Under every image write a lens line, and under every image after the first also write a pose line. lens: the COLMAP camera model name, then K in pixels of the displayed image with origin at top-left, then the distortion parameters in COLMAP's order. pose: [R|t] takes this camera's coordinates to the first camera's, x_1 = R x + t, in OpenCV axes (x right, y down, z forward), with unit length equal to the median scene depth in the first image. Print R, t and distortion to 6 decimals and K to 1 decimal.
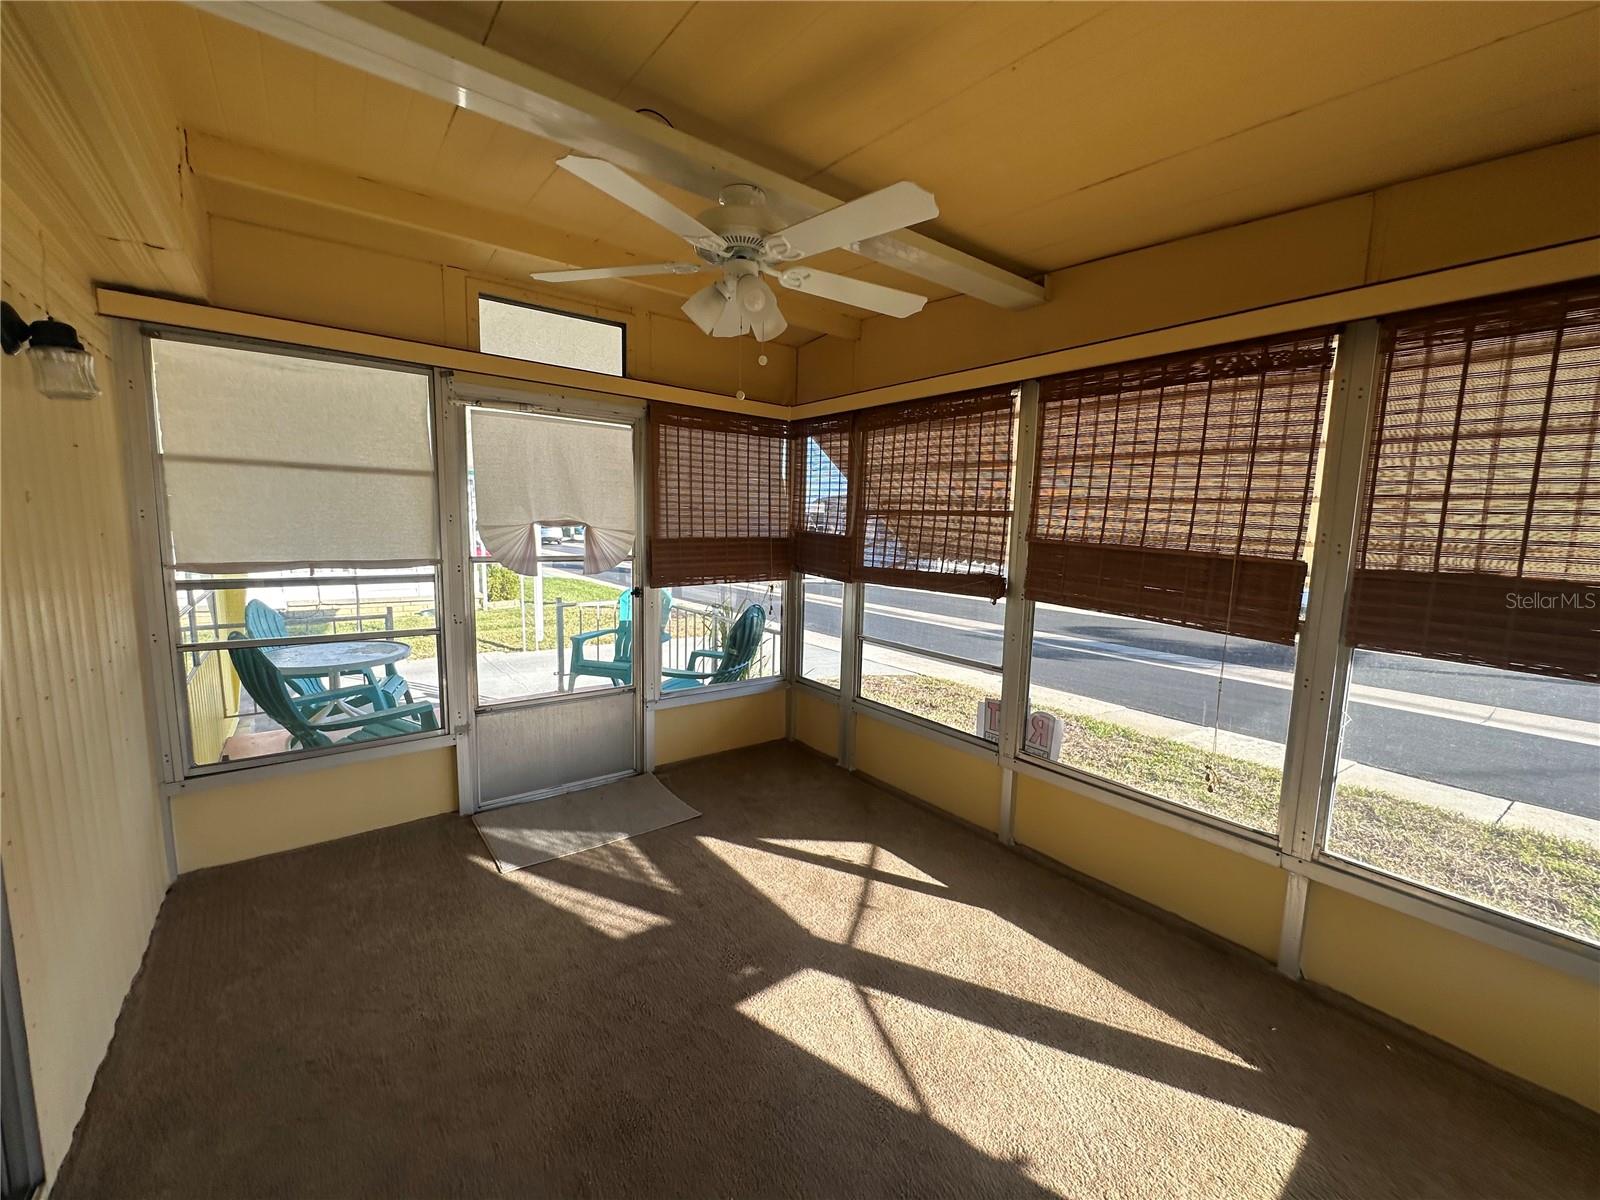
lens RADIAL K [[636.9, 0, 799.3], [0, 636.9, 599.6], [0, 0, 1]] dist [-0.002953, 0.000220]
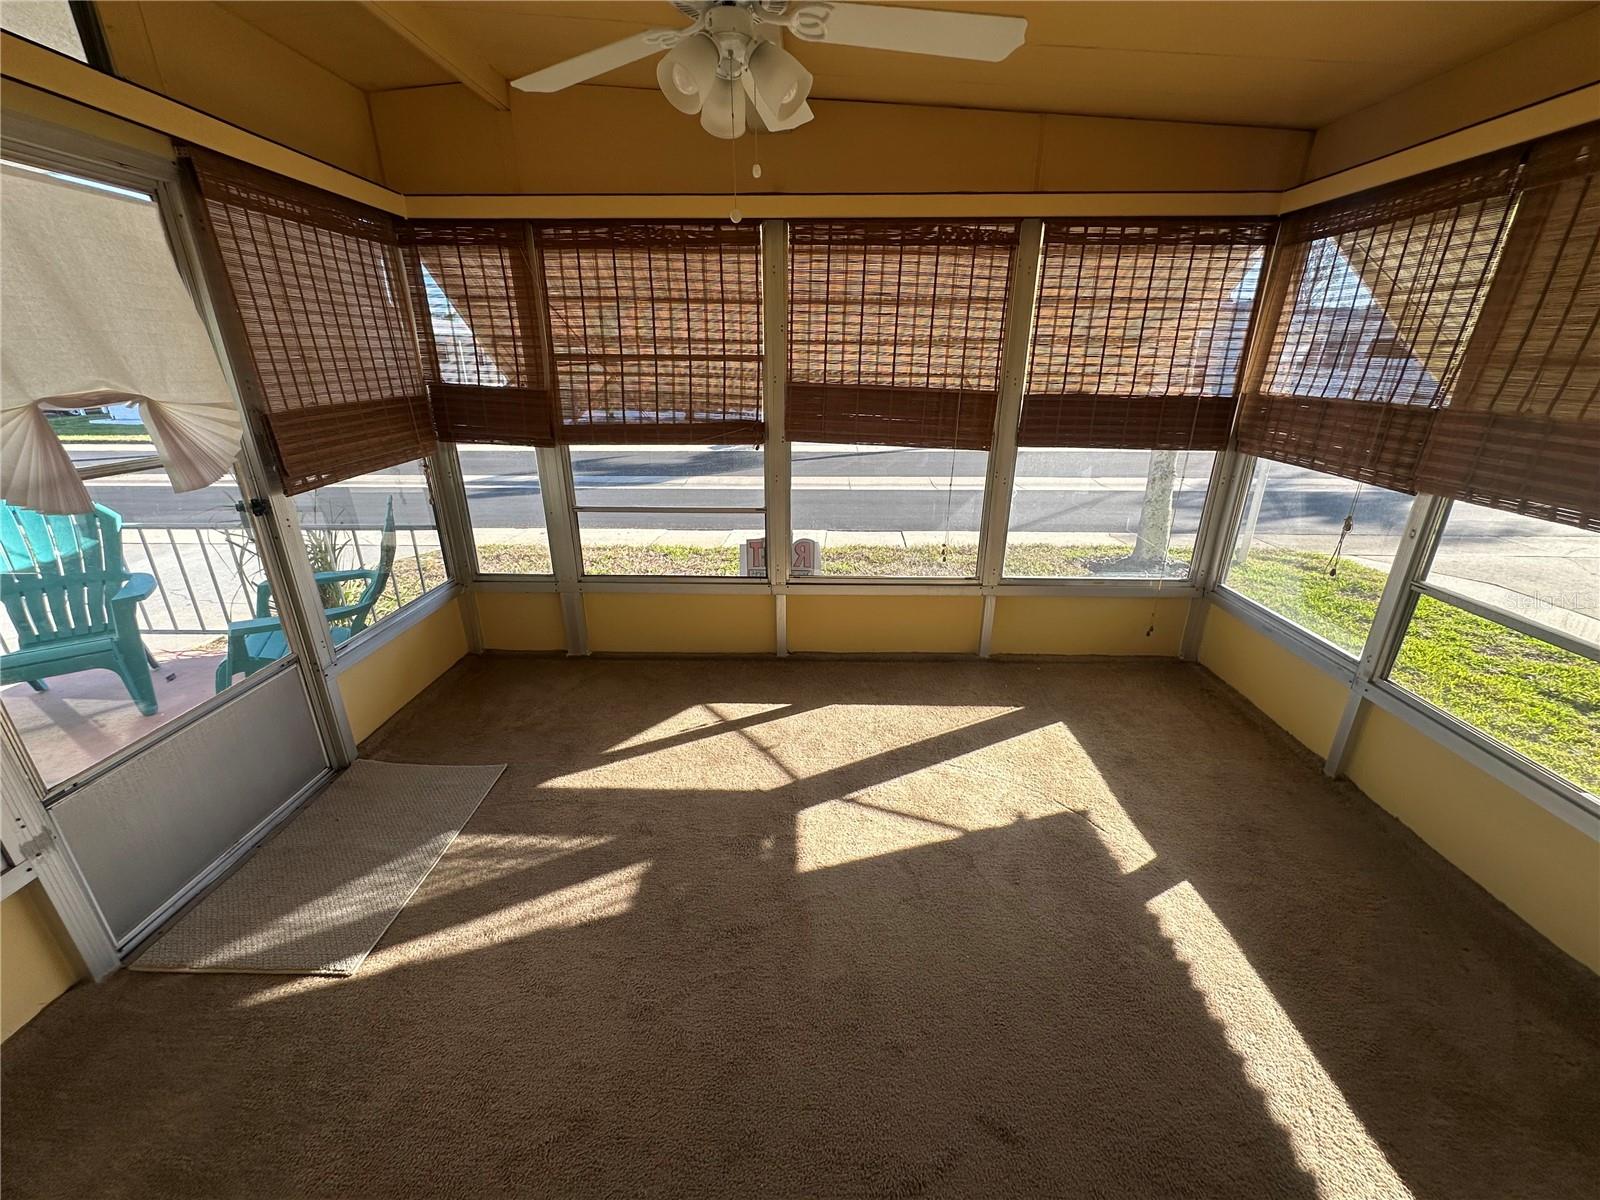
lens RADIAL K [[636.9, 0, 799.3], [0, 636.9, 599.6], [0, 0, 1]] dist [-0.002953, 0.000220]
pose [[0.626180, -0.300313, 0.719521, -0.502884], [0.109498, 0.947570, 0.300202, -0.068861], [-0.771951, -0.109194, 0.626233, 0.273718]]
